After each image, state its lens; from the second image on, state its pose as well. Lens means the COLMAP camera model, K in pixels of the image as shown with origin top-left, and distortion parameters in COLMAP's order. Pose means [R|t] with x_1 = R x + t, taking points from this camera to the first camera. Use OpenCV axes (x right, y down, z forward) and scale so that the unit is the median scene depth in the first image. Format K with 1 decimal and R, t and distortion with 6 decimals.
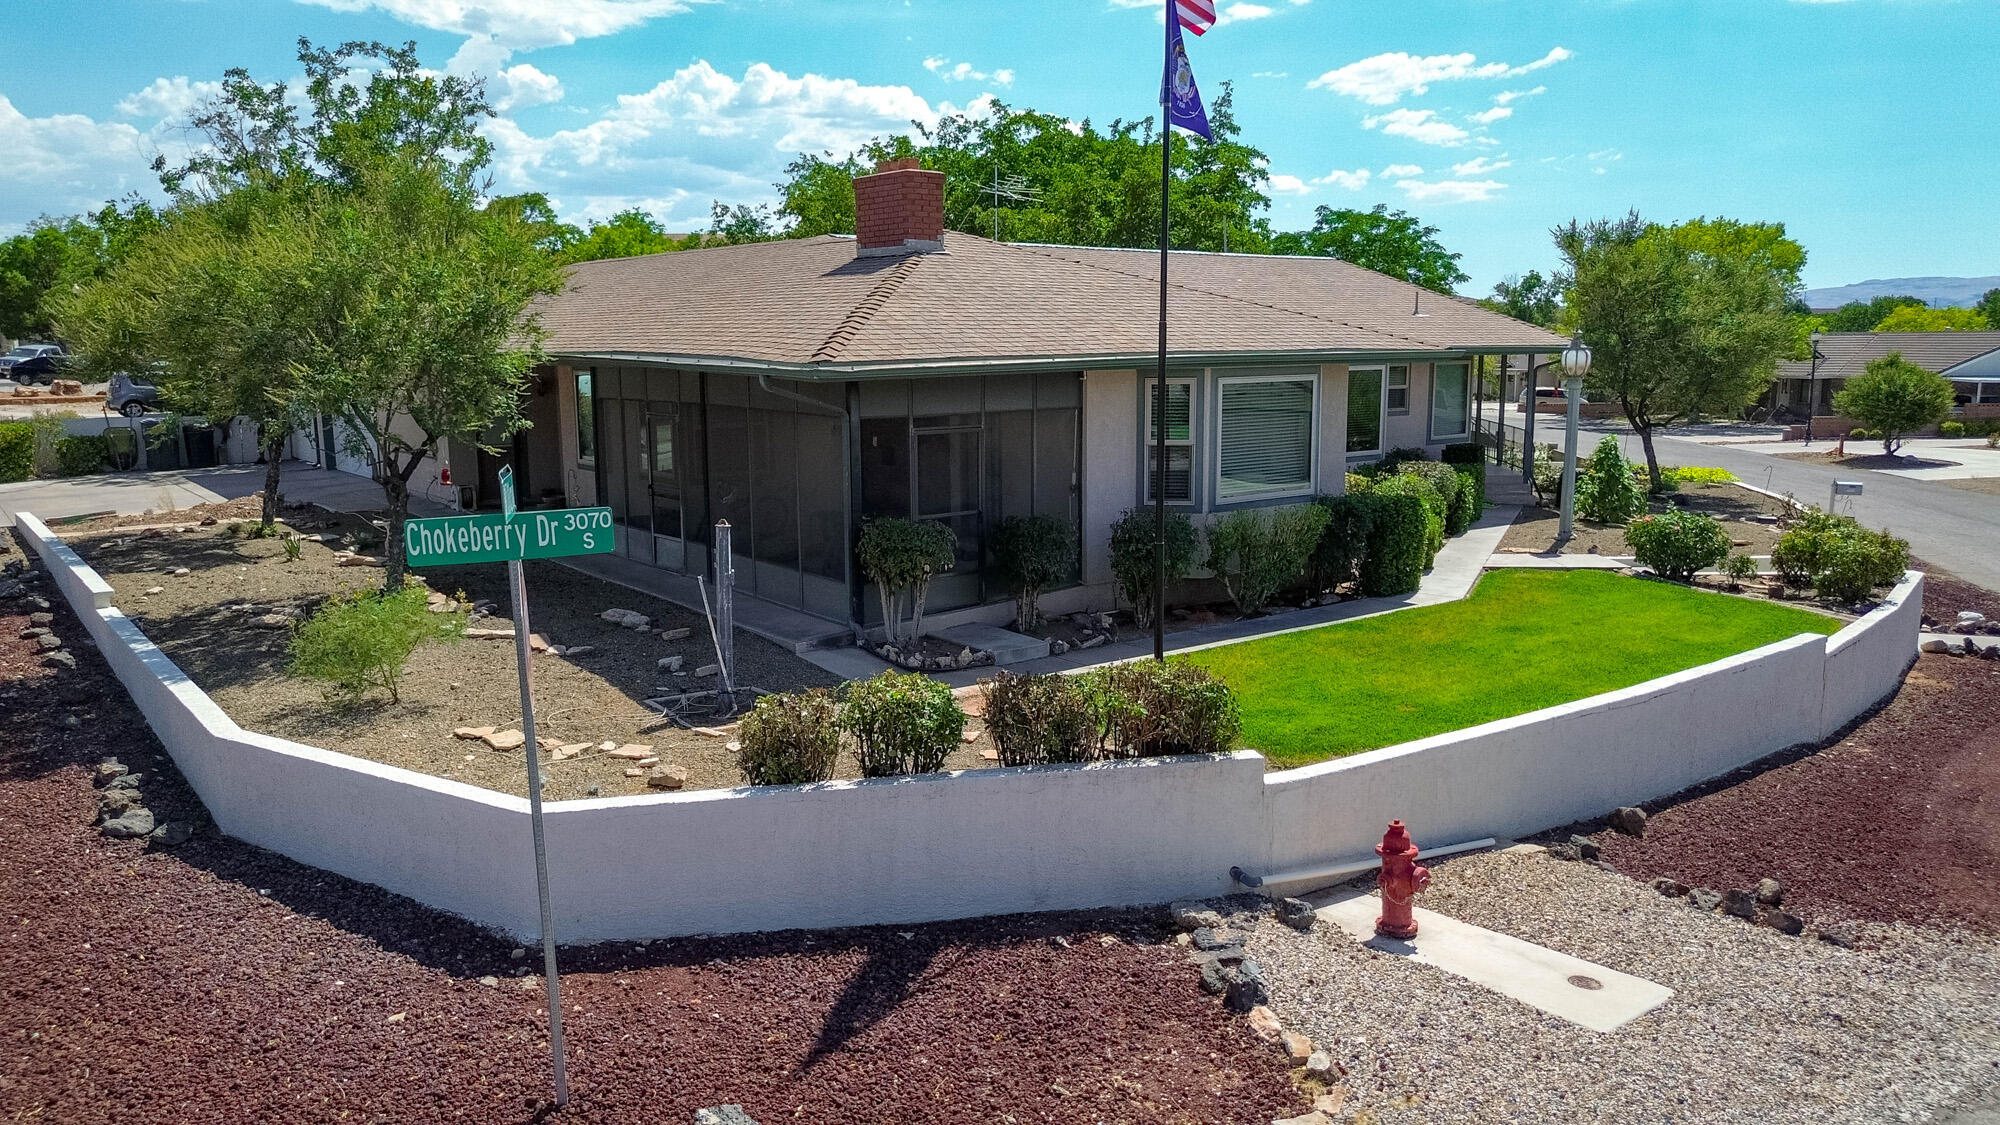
lens RADIAL K [[1417.7, 0, 1000.0], [0, 1417.7, 562.5], [0, 0, 1]] dist [0.067687, -0.058929]
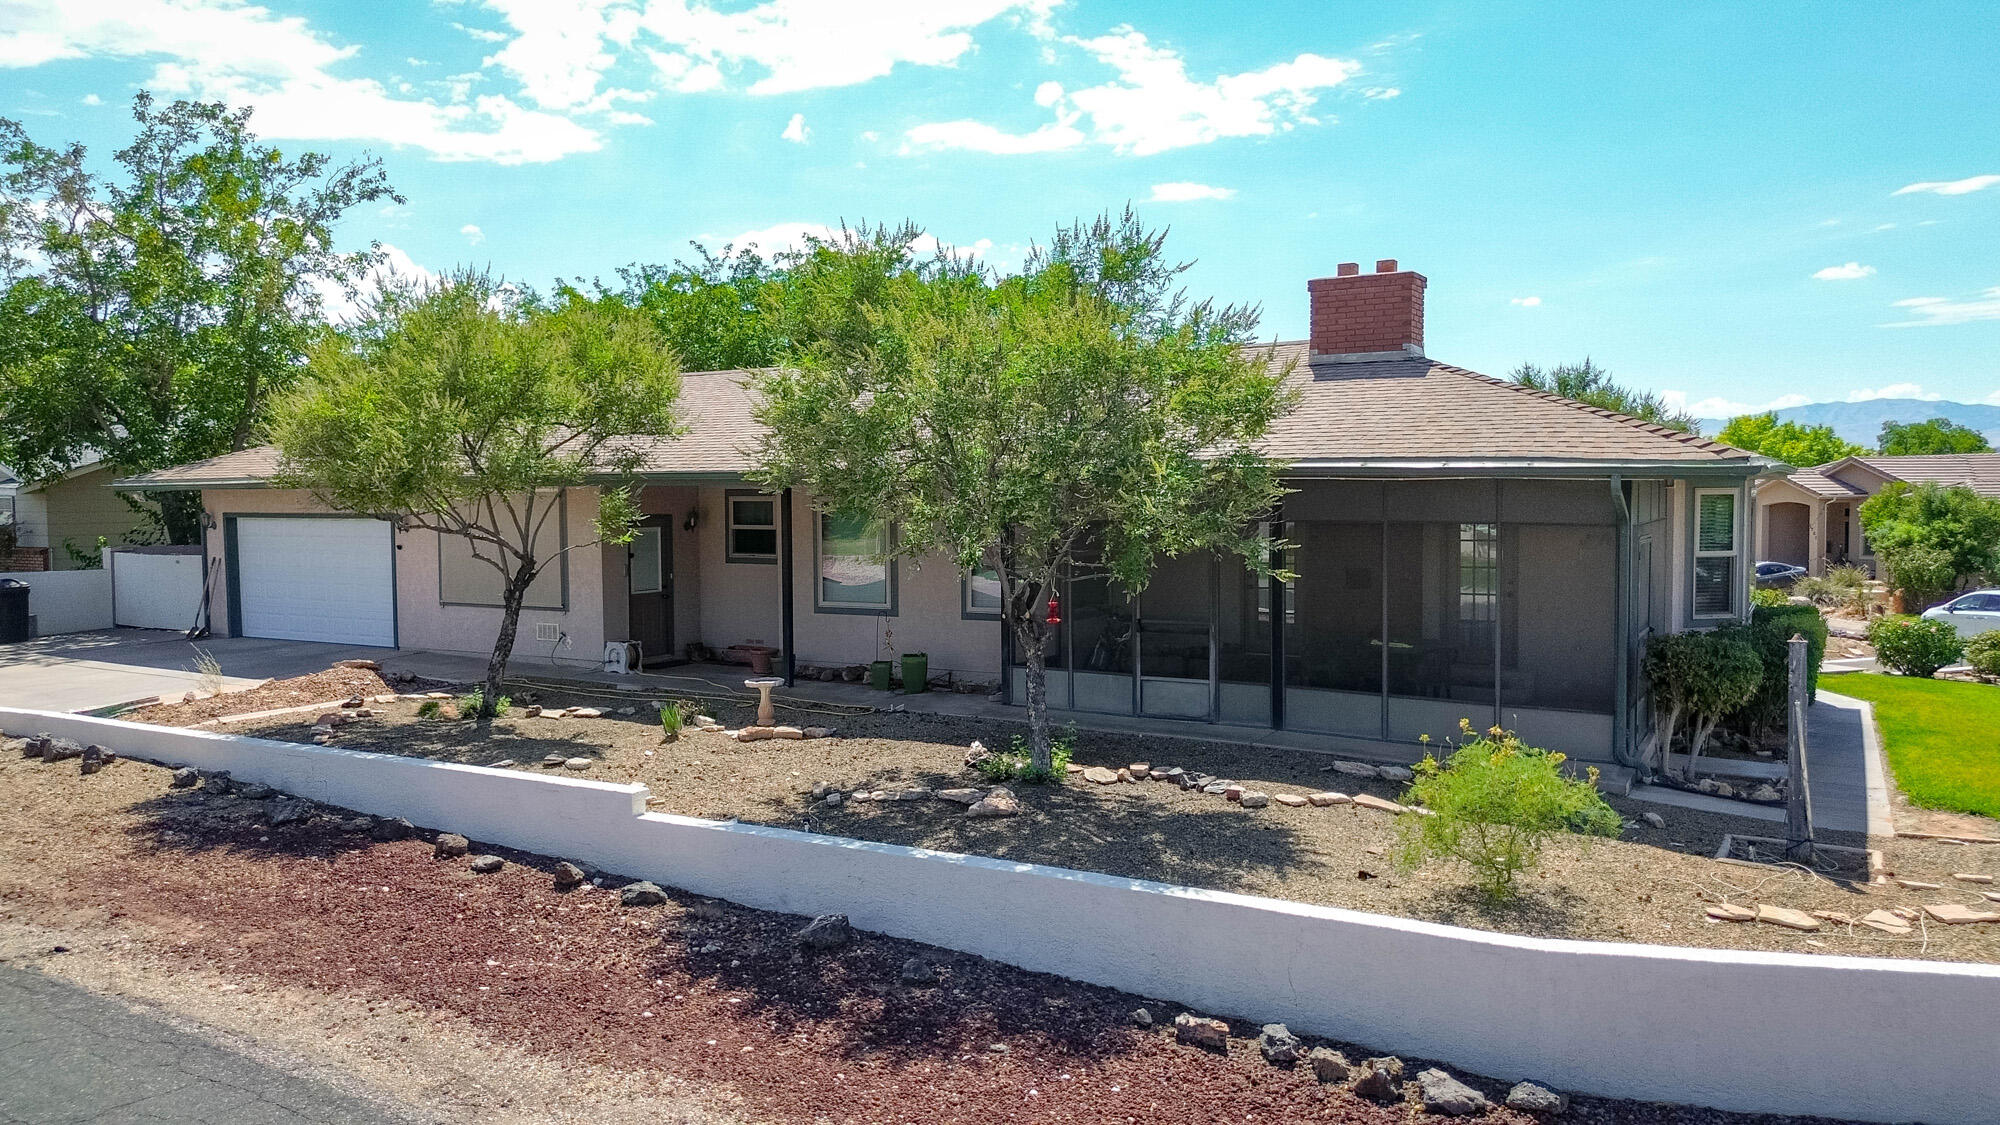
lens RADIAL K [[1417.7, 0, 1000.0], [0, 1417.7, 562.5], [0, 0, 1]] dist [0.067687, -0.058929]
pose [[0.927896, -0.019790, 0.372313, -1.041407], [0.059138, 0.993761, -0.094564, -0.021036], [-0.368119, 0.109763, 0.923277, 0.403550]]
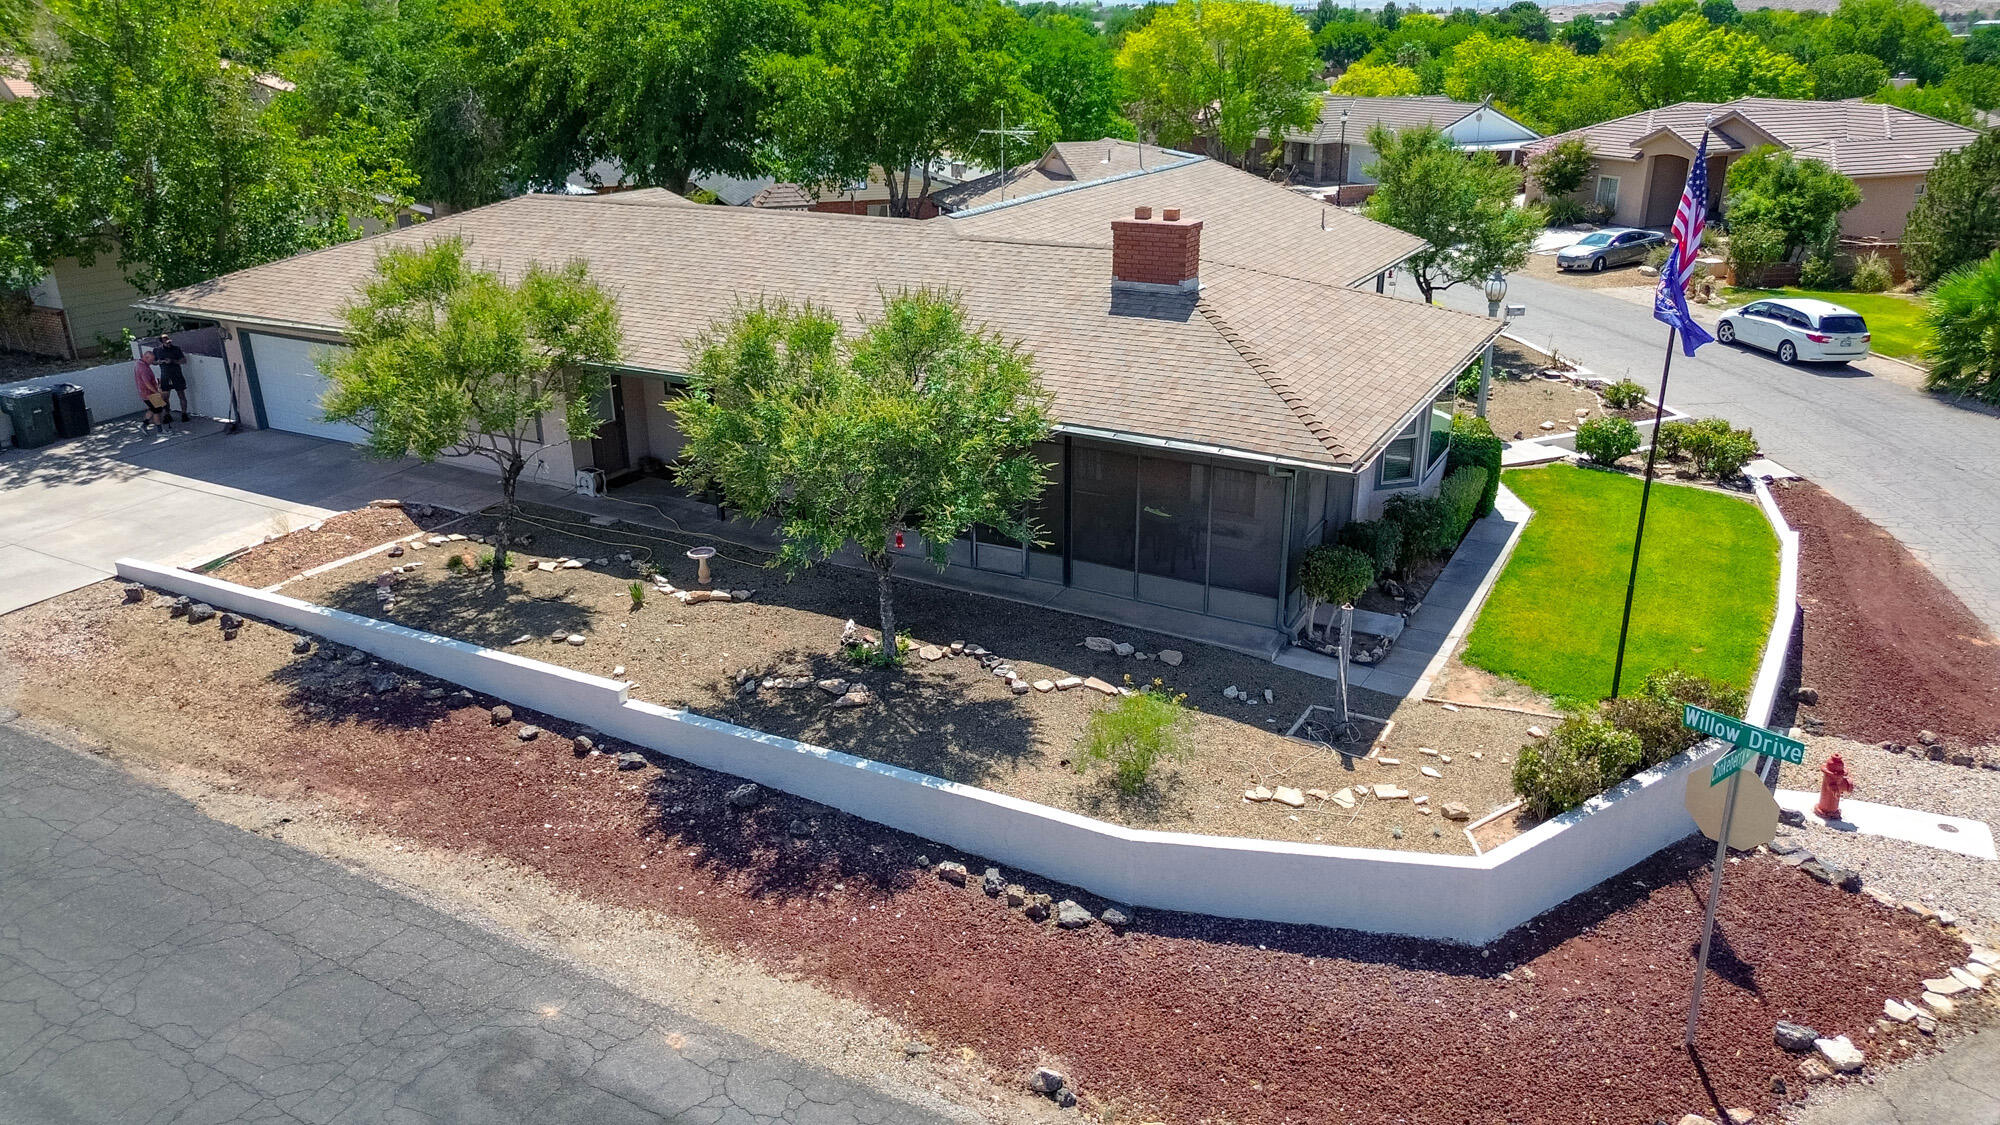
lens RADIAL K [[1417.7, 0, 1000.0], [0, 1417.7, 562.5], [0, 0, 1]] dist [0.067687, -0.058929]
pose [[0.915456, -0.142674, 0.376276, -1.094921], [0.063423, 0.974508, 0.215203, -0.416422], [-0.397388, -0.173145, 0.901168, -0.101371]]
